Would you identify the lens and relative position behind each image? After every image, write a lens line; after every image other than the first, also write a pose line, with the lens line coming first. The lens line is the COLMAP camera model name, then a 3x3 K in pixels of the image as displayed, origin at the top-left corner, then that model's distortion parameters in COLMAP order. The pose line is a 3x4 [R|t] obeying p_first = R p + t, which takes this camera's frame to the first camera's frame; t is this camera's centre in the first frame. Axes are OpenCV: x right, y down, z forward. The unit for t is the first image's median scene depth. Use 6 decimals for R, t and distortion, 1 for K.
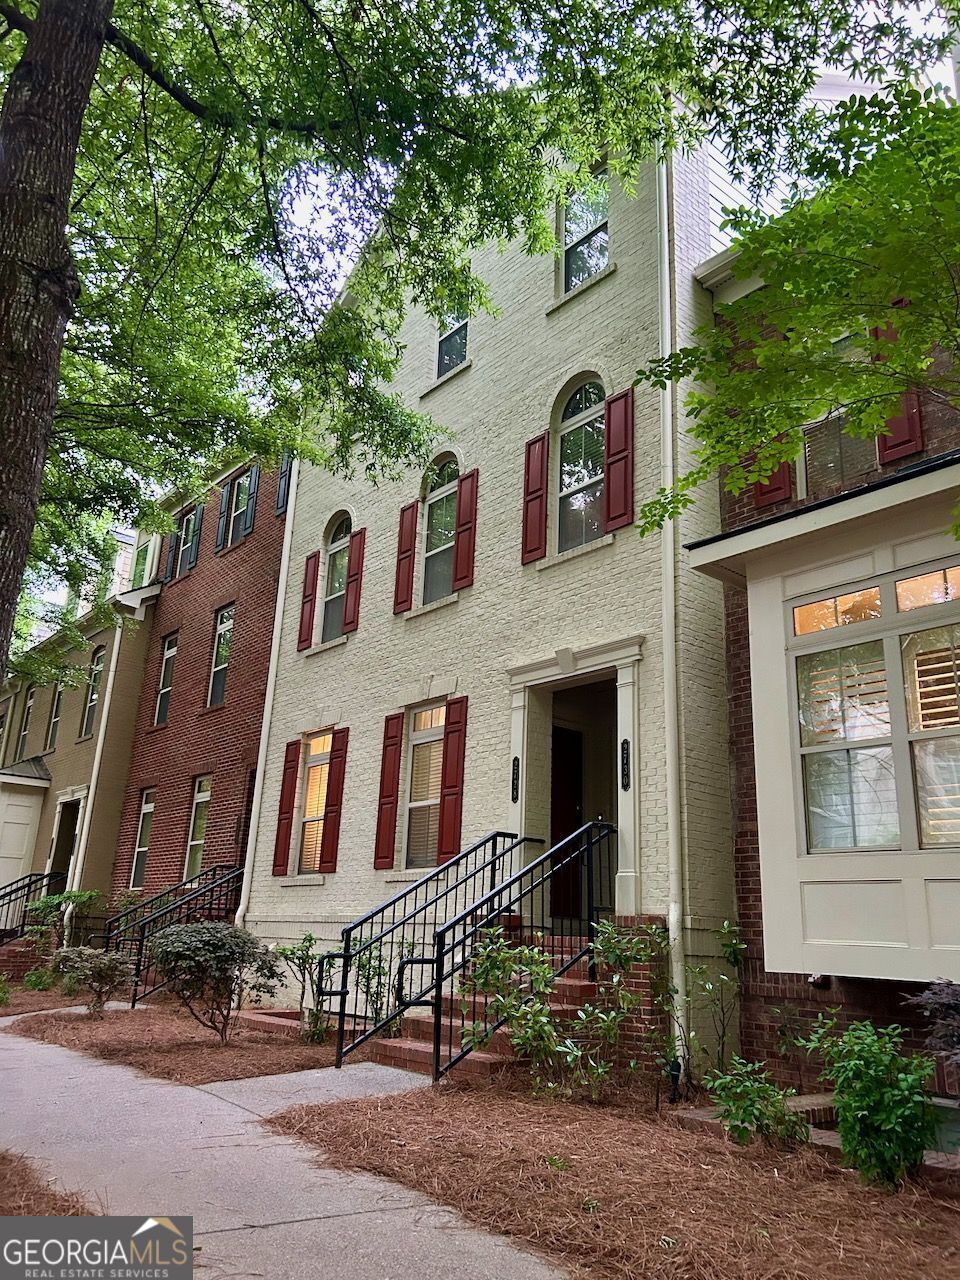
lens RADIAL K [[958.4, 0, 480.5], [0, 958.4, 639.4], [0, 0, 1]] dist [0.037546, -0.014803]
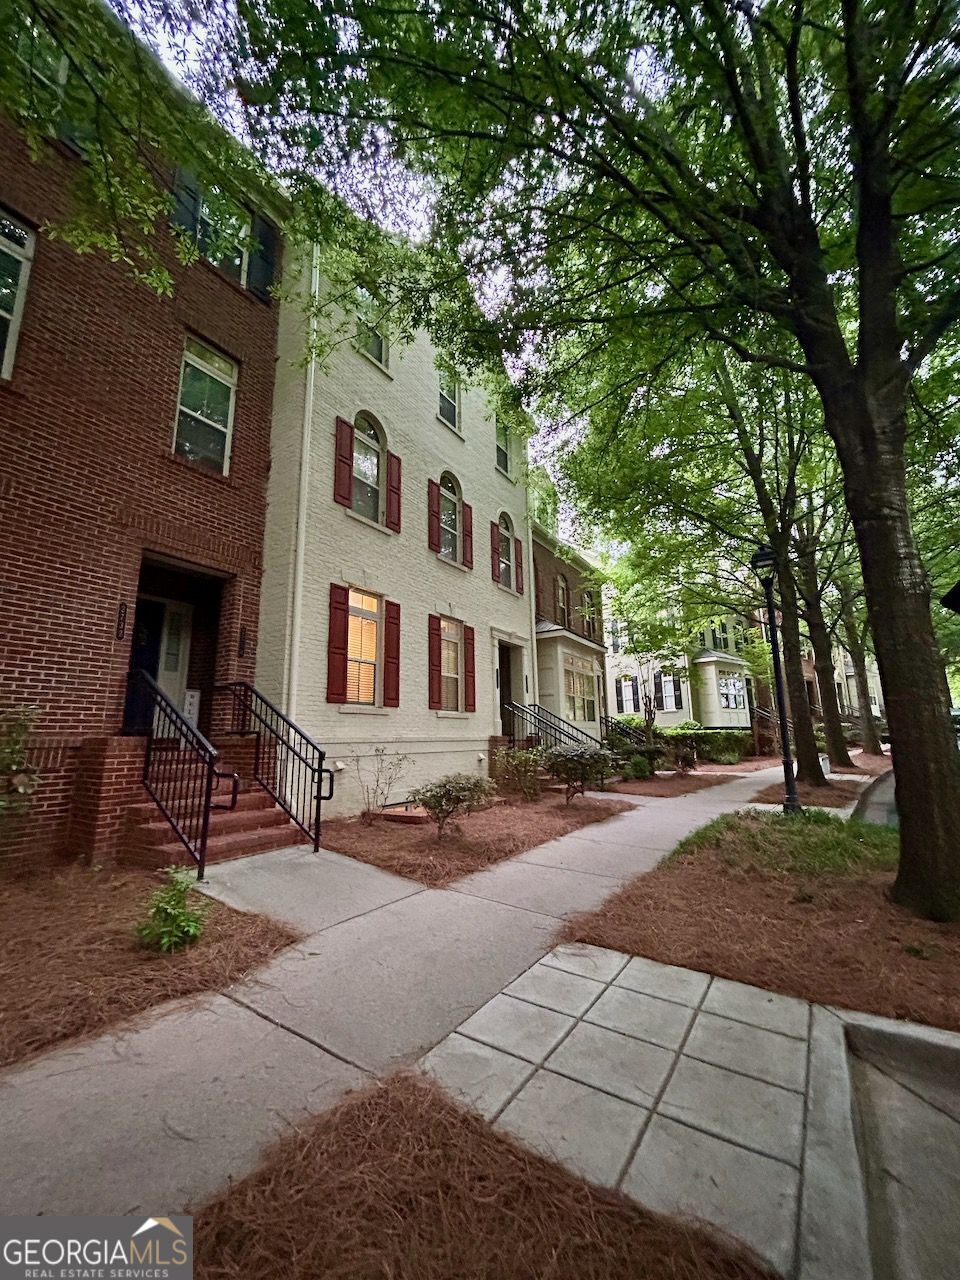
lens RADIAL K [[515.4, 0, 479.6], [0, 515.4, 641.8], [0, 0, 1]] dist [0.000184, 0.000308]
pose [[-0.312277, 0.138811, 0.939795, -0.905349], [-0.288352, 0.928745, -0.232993, 0.294670], [-0.905172, -0.343750, -0.249999, 1.115509]]
